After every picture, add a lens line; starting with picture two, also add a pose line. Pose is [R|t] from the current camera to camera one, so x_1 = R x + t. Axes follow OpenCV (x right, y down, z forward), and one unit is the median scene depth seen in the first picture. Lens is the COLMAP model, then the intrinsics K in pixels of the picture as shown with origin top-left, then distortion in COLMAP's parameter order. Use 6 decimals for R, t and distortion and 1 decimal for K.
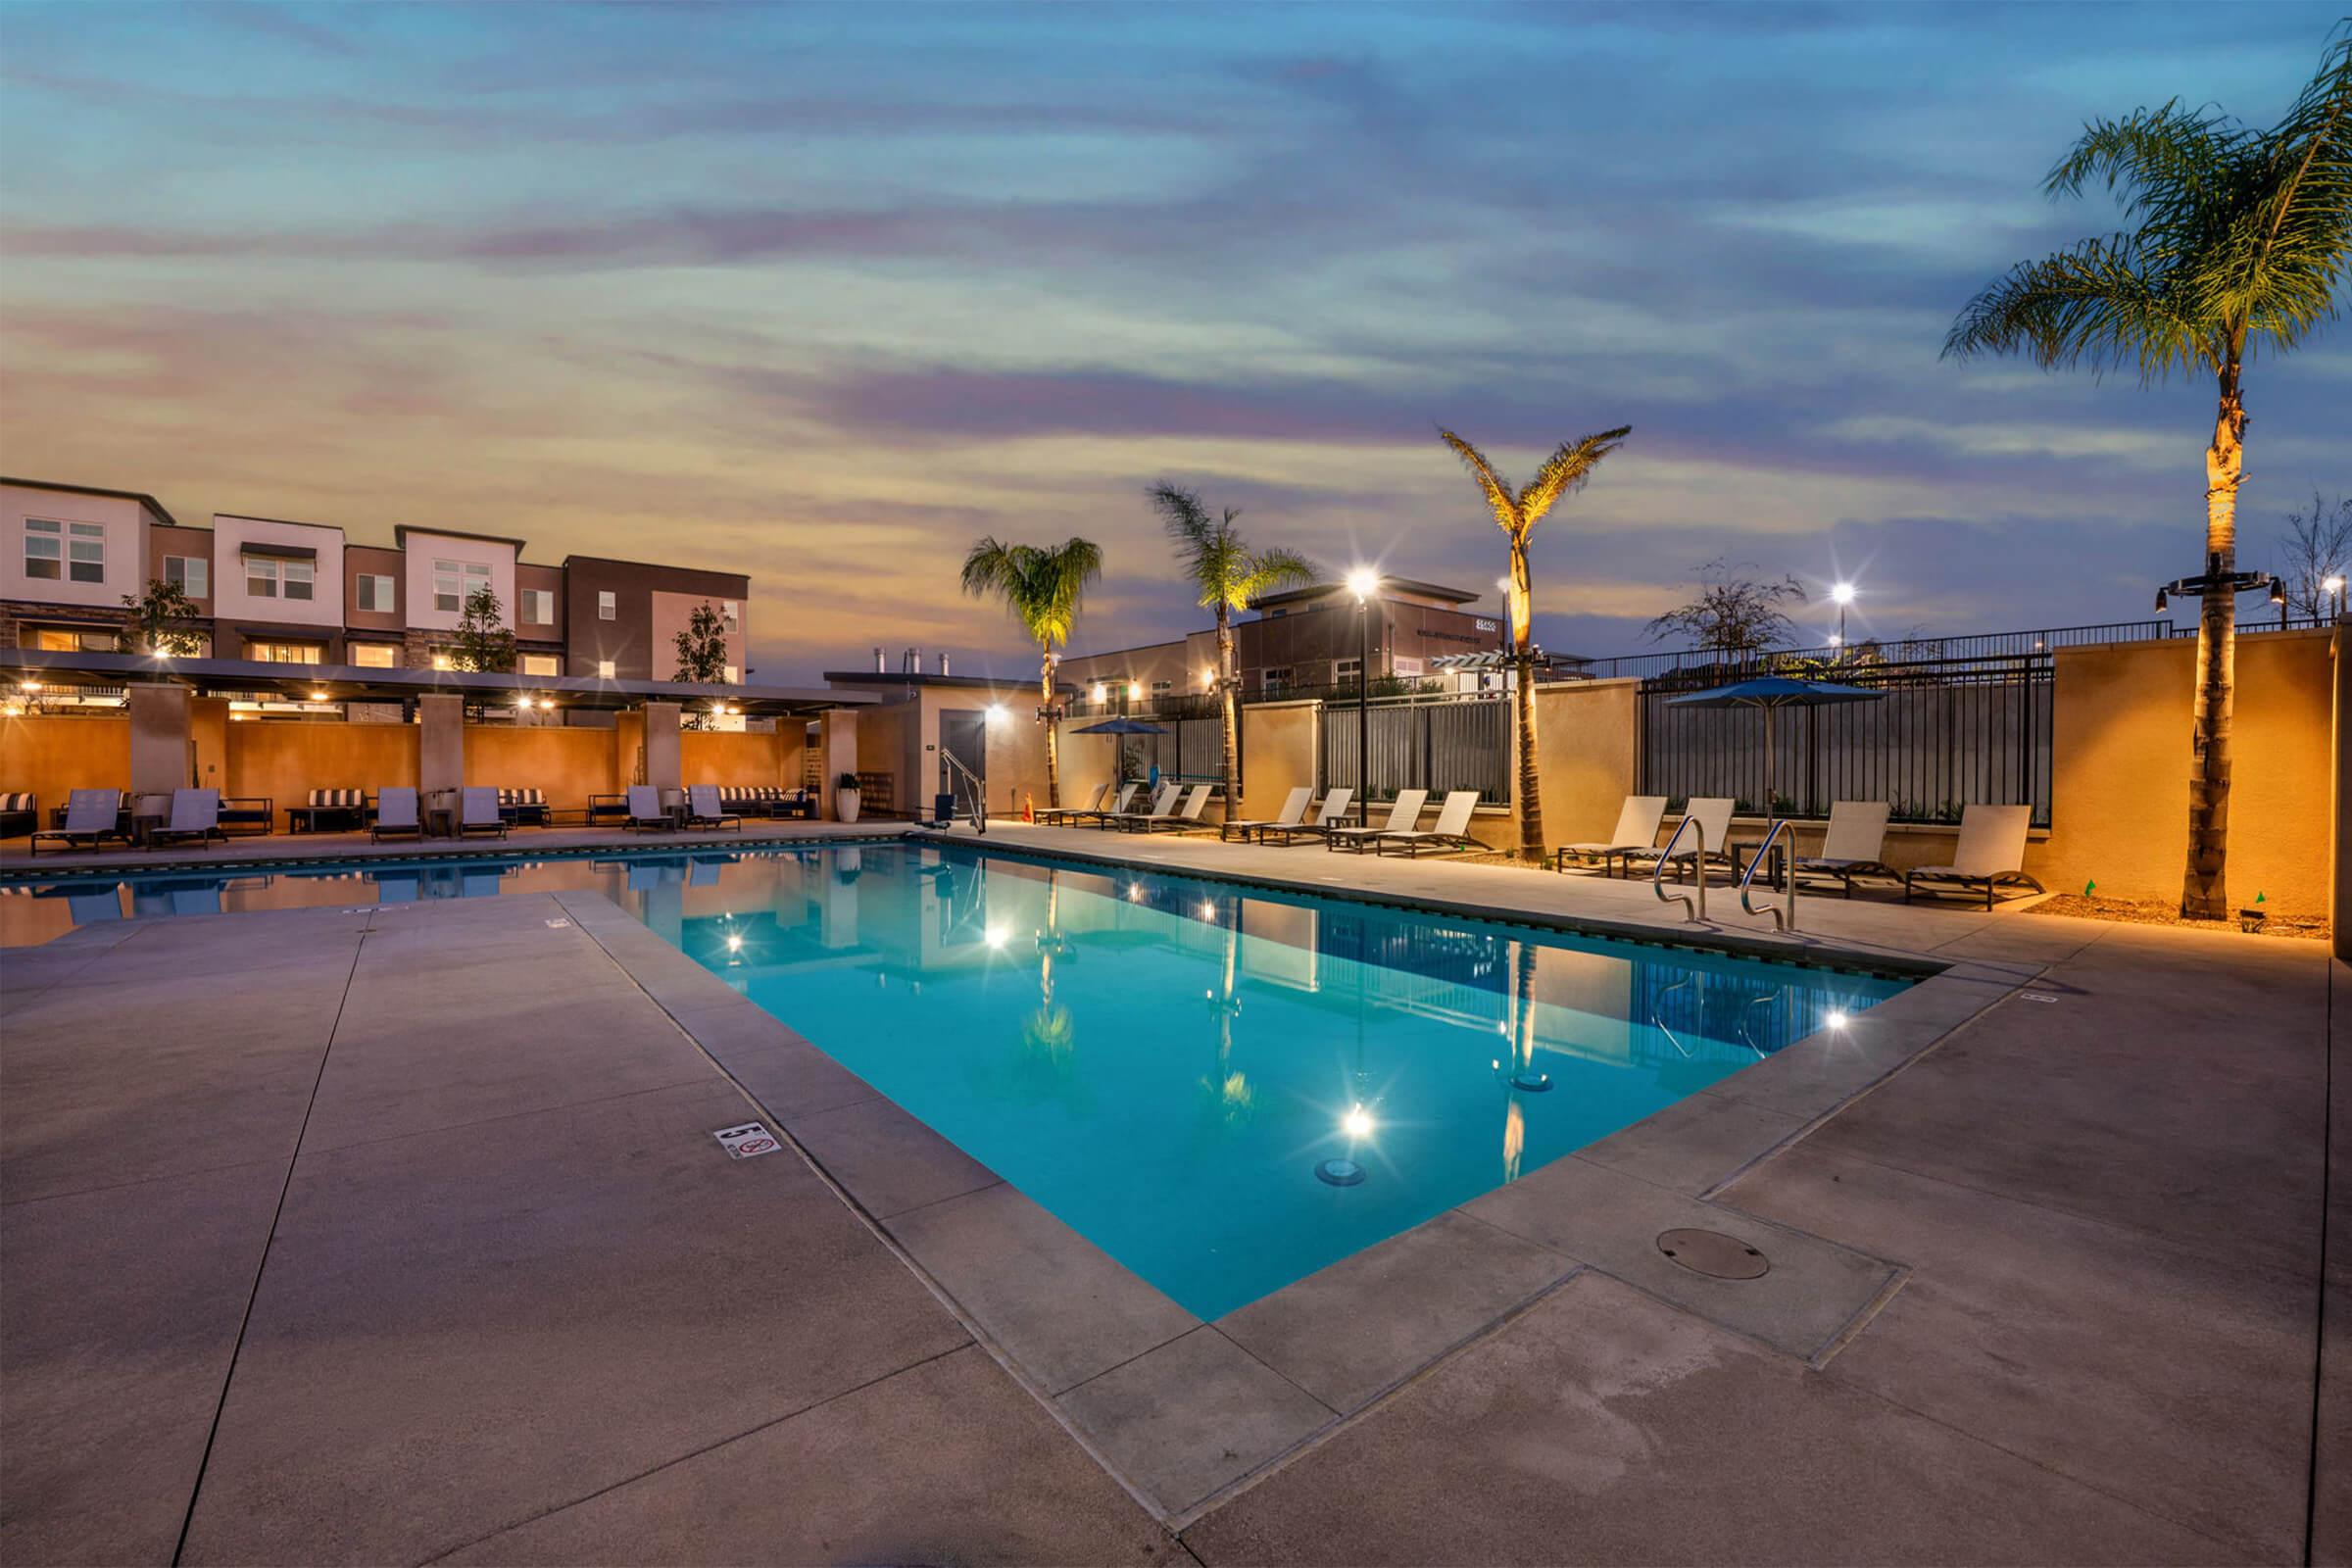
lens RADIAL K [[960.5, 0, 1184.6], [0, 960.5, 780.5], [0, 0, 1]] dist [-0.019349, 0.000257]
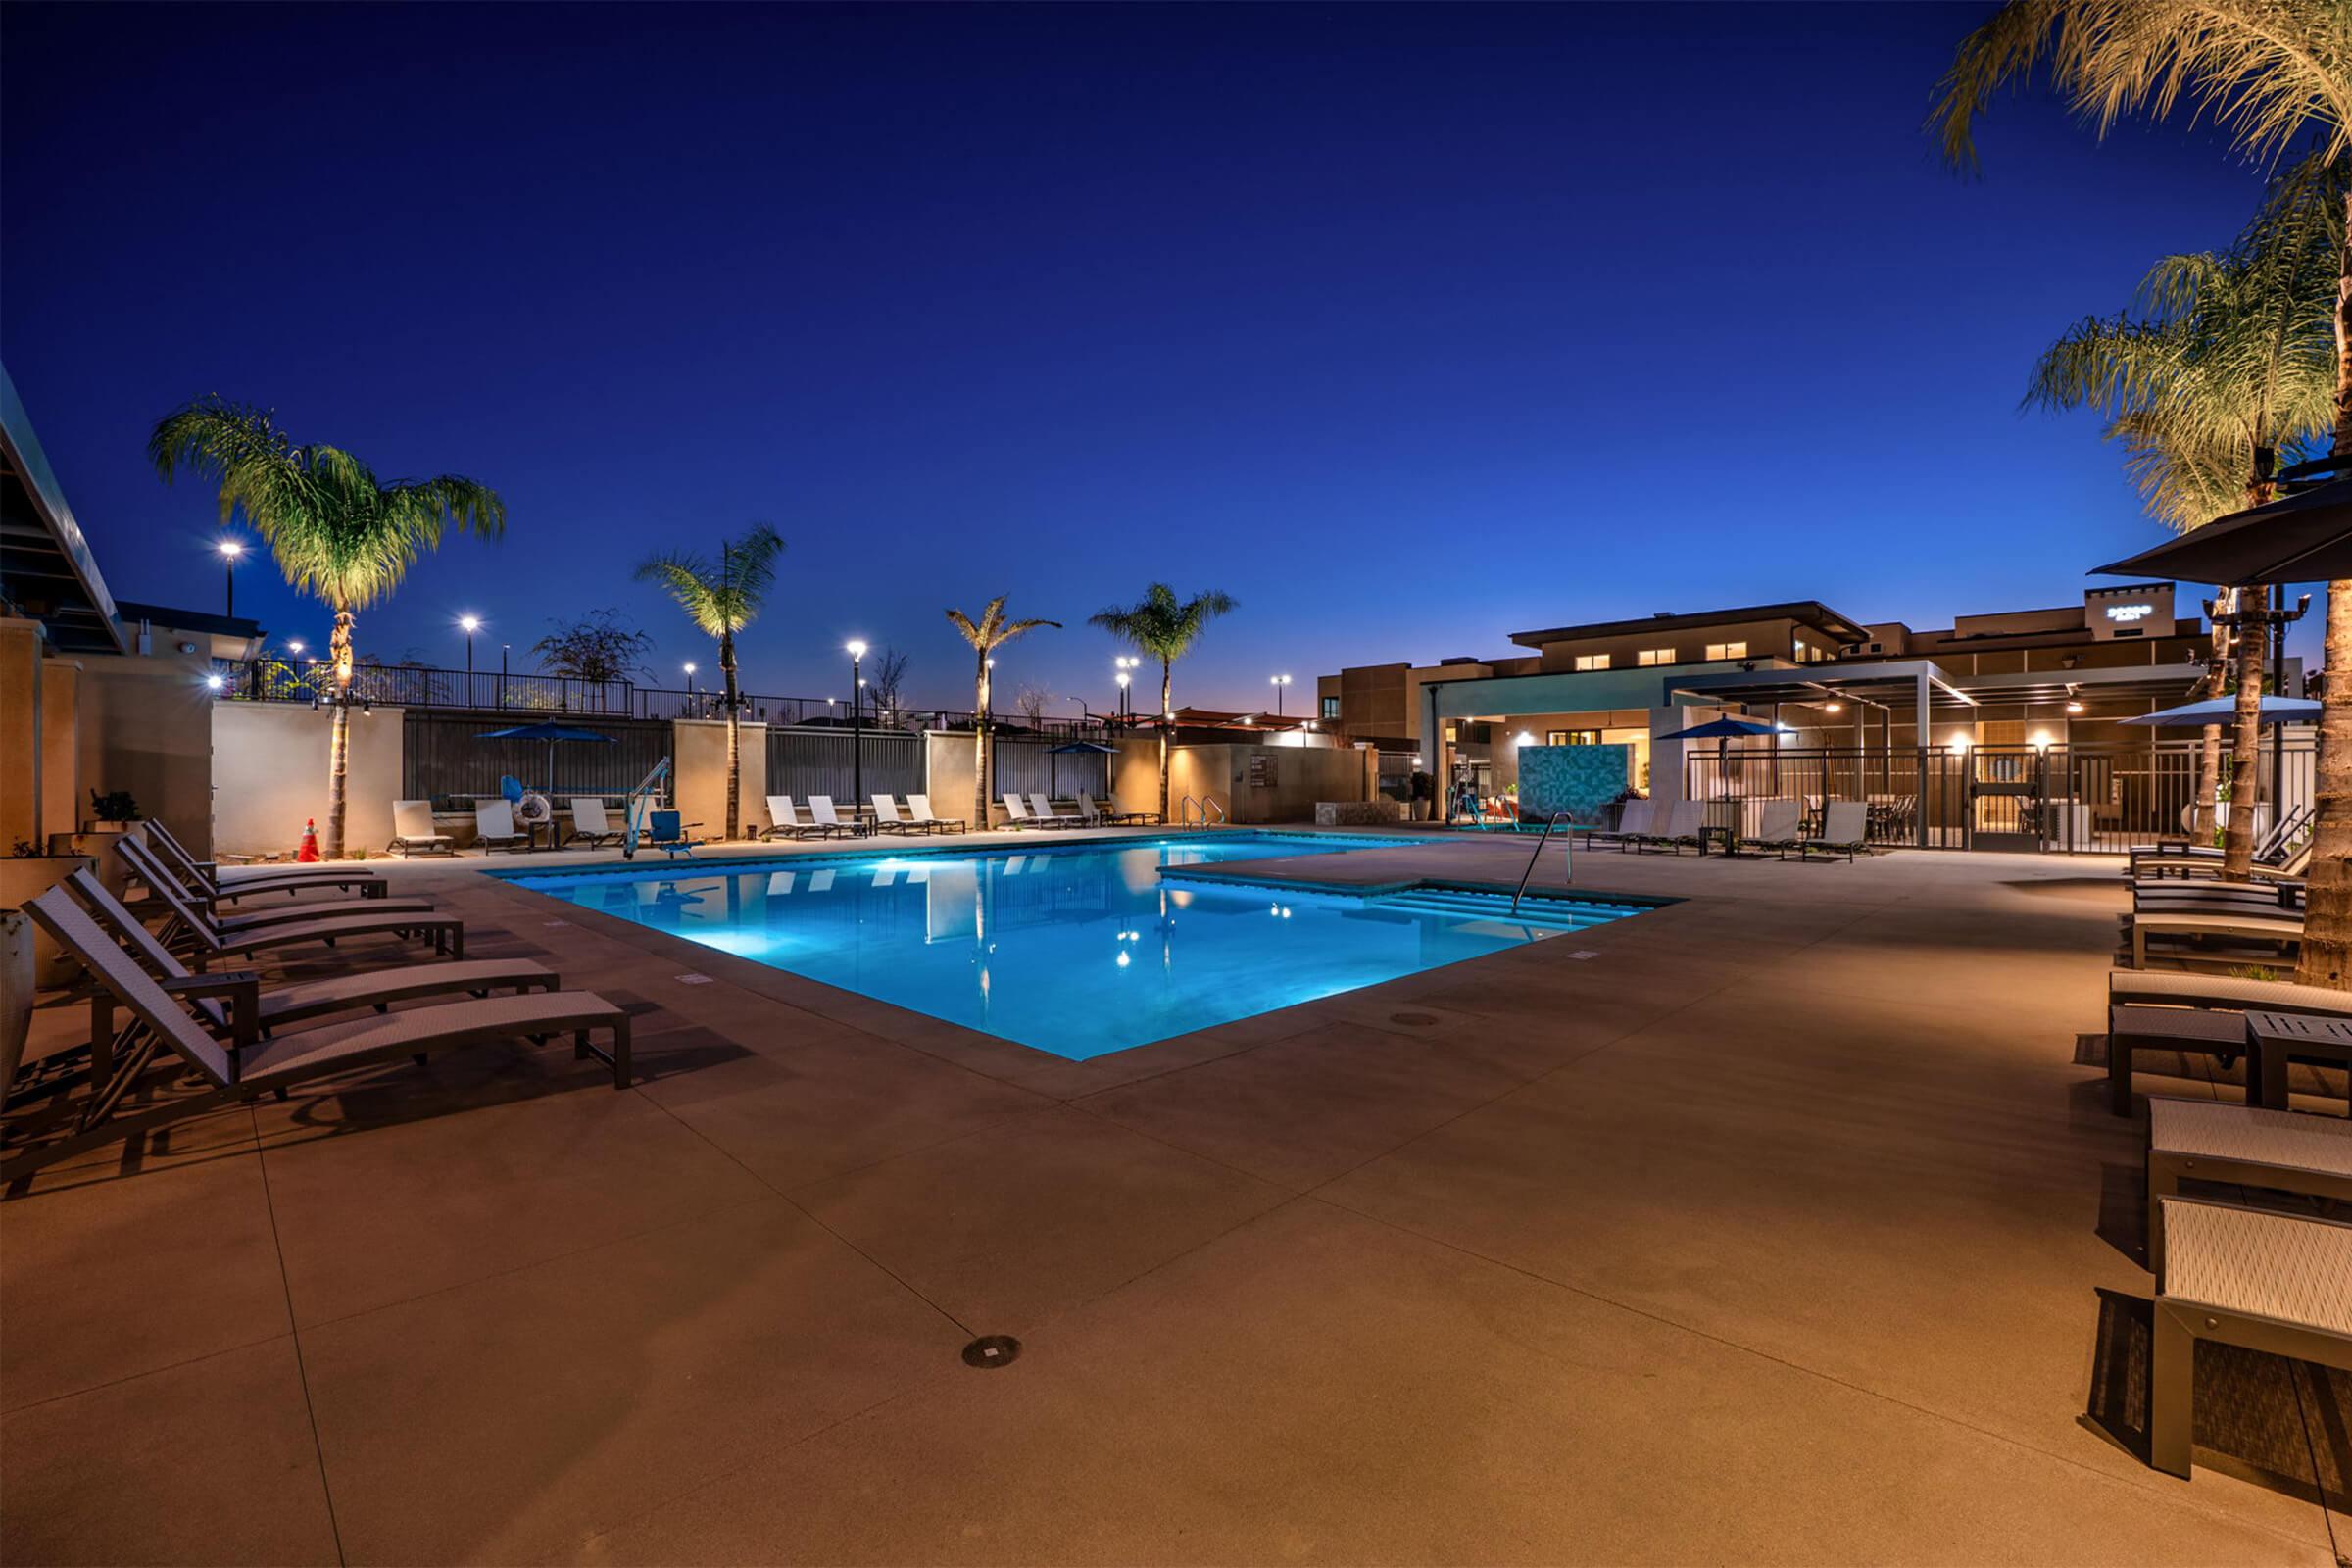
lens RADIAL K [[987.2, 0, 1176.6], [0, 987.2, 782.3], [0, 0, 1]] dist [-0.018859, -0.000650]
pose [[-0.114175, -0.002742, 0.993457, -0.999004], [0.011870, 0.999921, 0.004124, -0.008242], [-0.993390, 0.012263, -0.114134, 0.546521]]
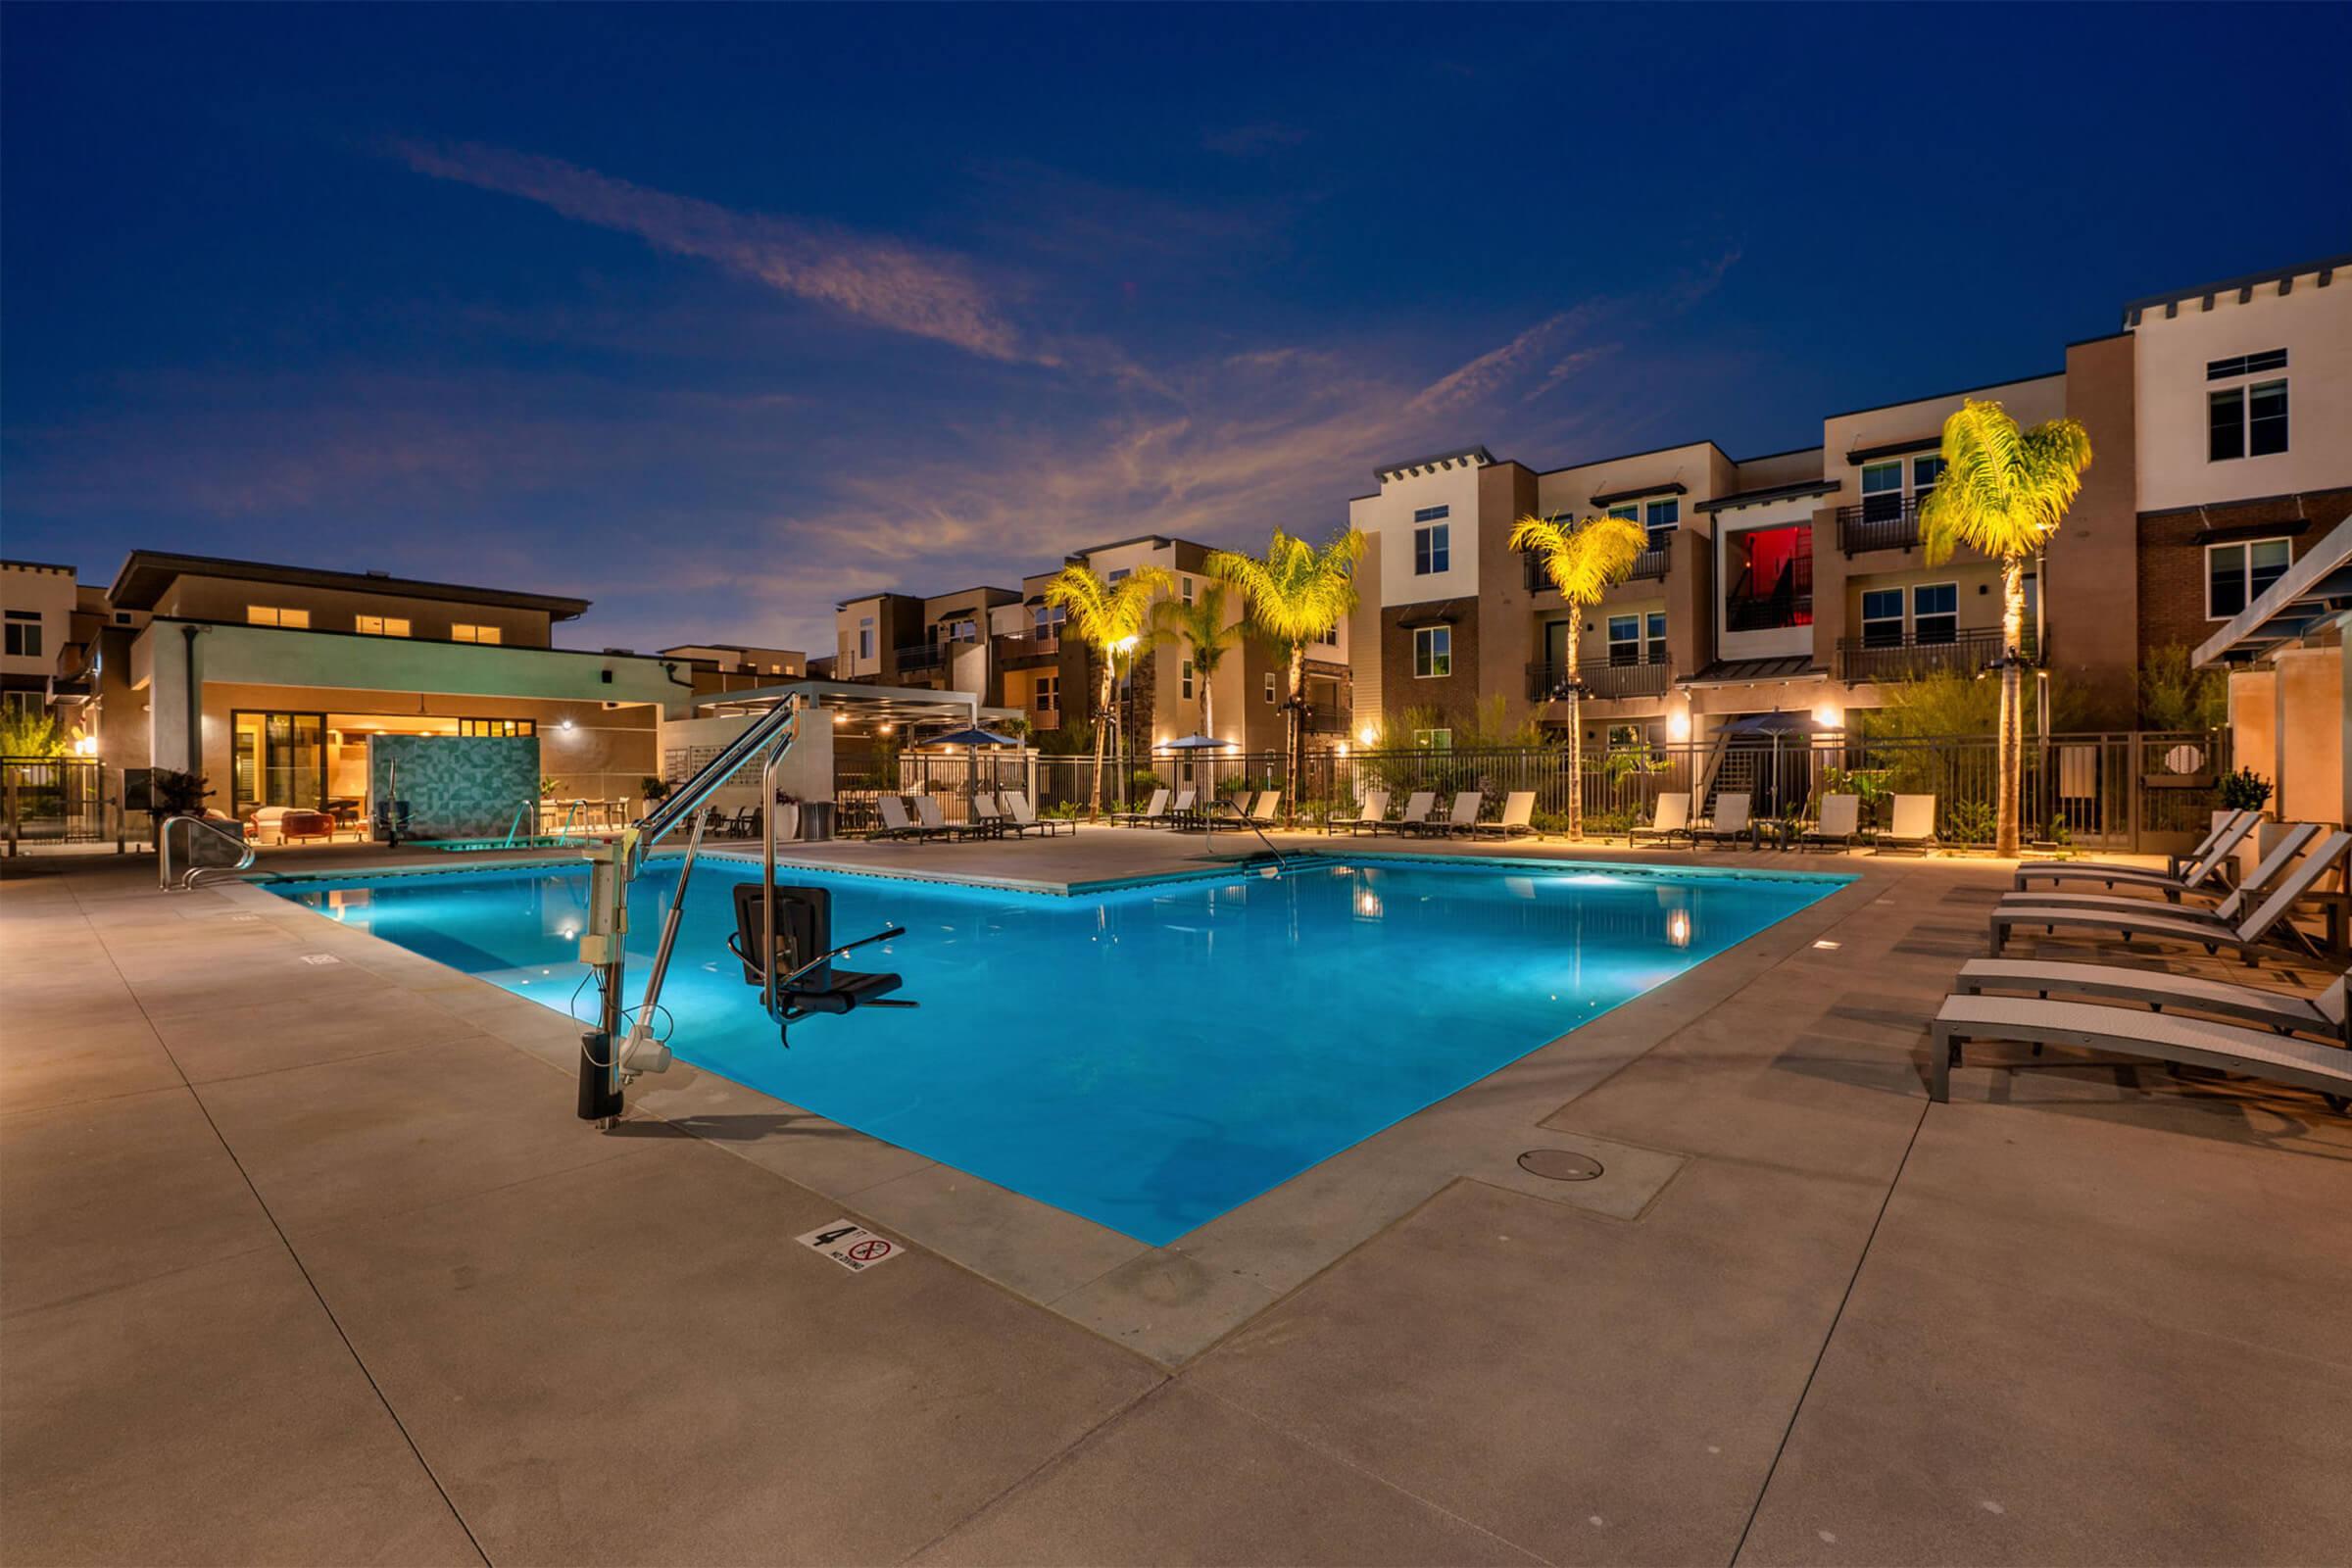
lens RADIAL K [[1032.2, 0, 1182.7], [0, 1032.2, 773.6], [0, 0, 1]] dist [-0.001712, 0.000037]
pose [[-0.983731, 0.001705, -0.179639, -0.256820], [0.000481, 0.999976, 0.006853, -0.014634], [0.179647, 0.006655, -0.983709, 1.088315]]
